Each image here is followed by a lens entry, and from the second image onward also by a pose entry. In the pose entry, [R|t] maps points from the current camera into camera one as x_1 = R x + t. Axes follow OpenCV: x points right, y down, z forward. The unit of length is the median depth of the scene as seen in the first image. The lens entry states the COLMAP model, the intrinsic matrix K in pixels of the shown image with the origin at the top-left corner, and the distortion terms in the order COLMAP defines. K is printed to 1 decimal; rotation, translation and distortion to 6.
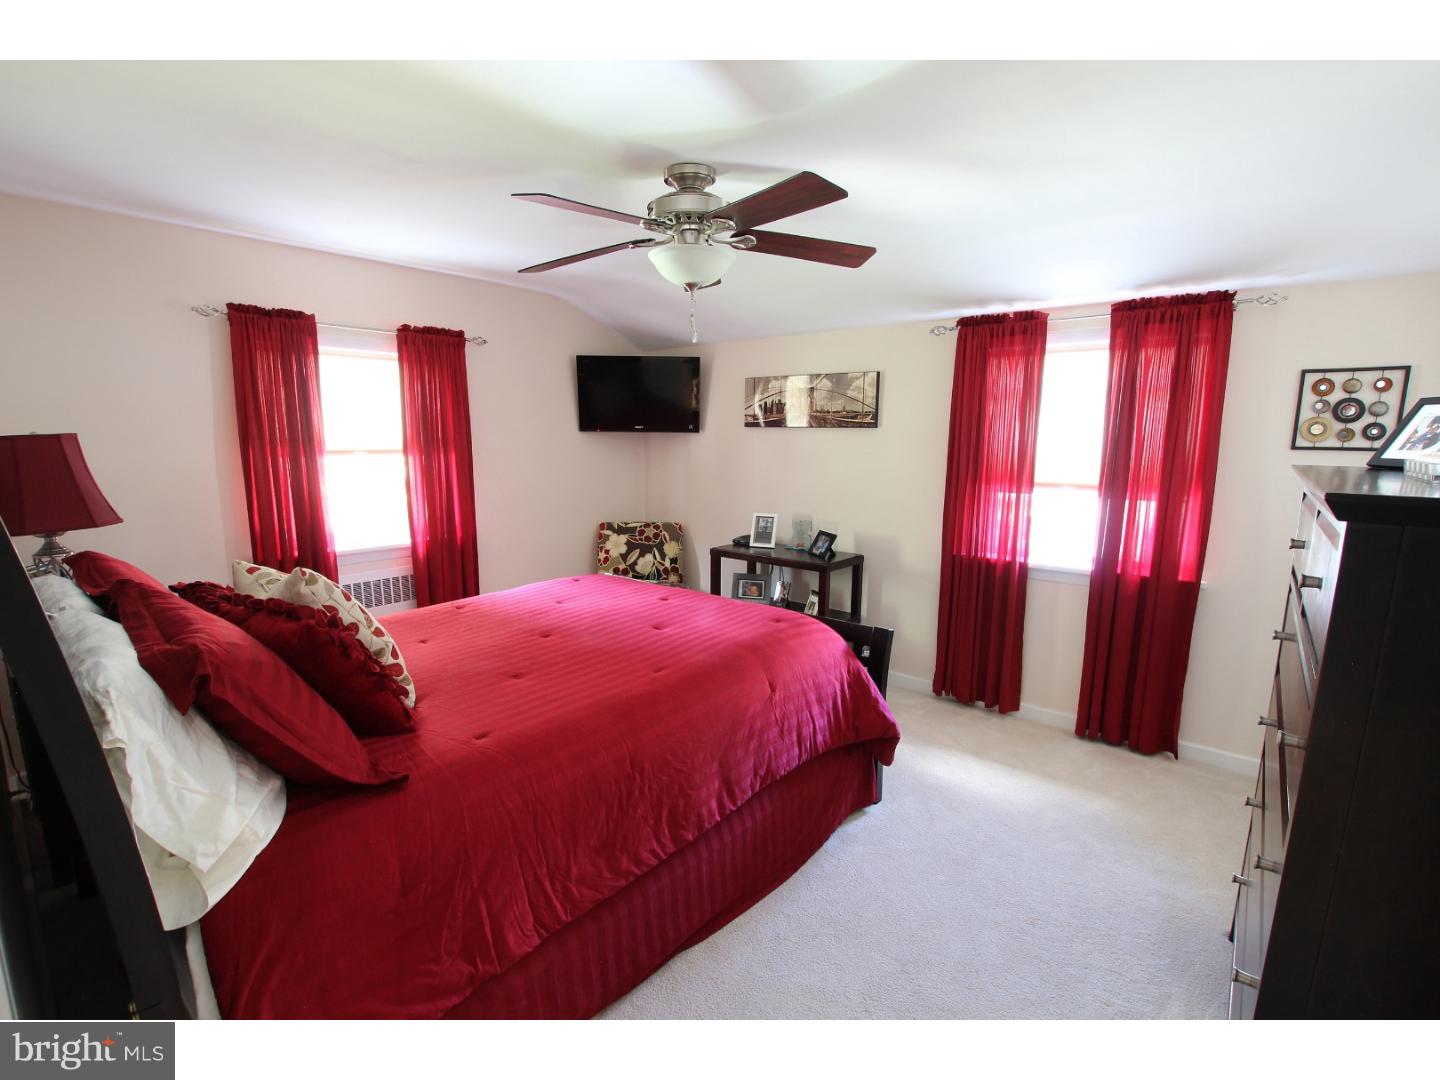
lens RADIAL K [[664.0, 0, 713.6], [0, 664.0, 538.9], [0, 0, 1]] dist [-0.015761, 0.000401]
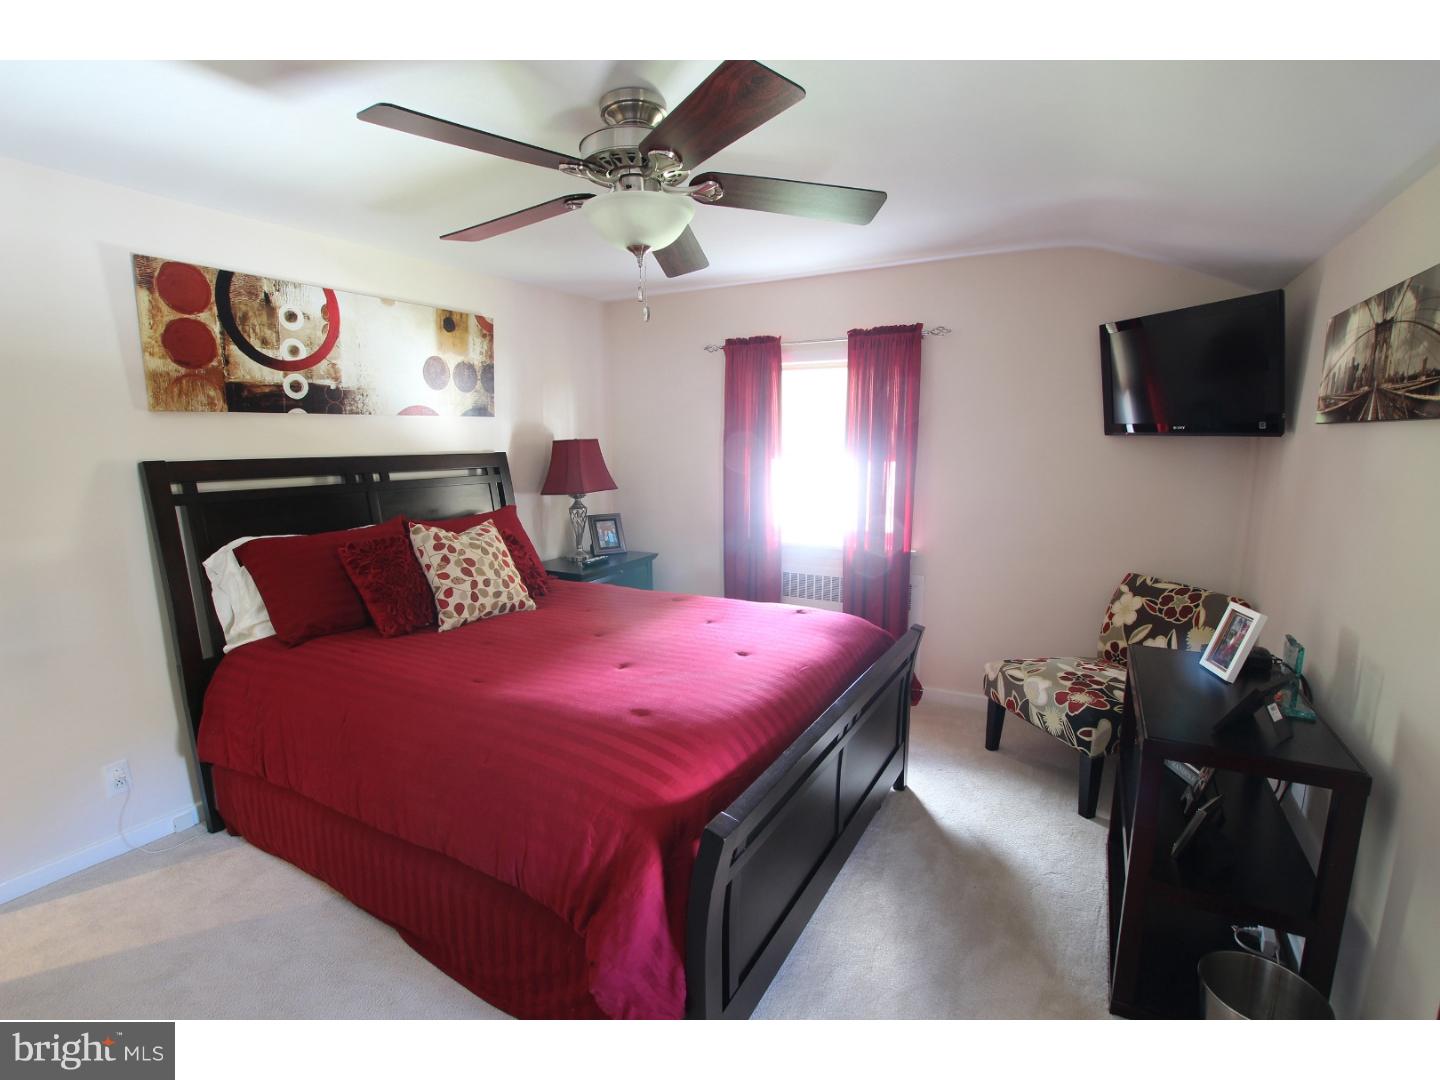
lens RADIAL K [[664.0, 0, 715.5], [0, 664.0, 547.6], [0, 0, 1]] dist [-0.015761, 0.000401]
pose [[0.221662, 0.152701, -0.963093, 0.456492], [-0.149550, 0.981302, 0.121169, -0.083209], [0.963588, 0.117172, 0.240353, 0.543867]]
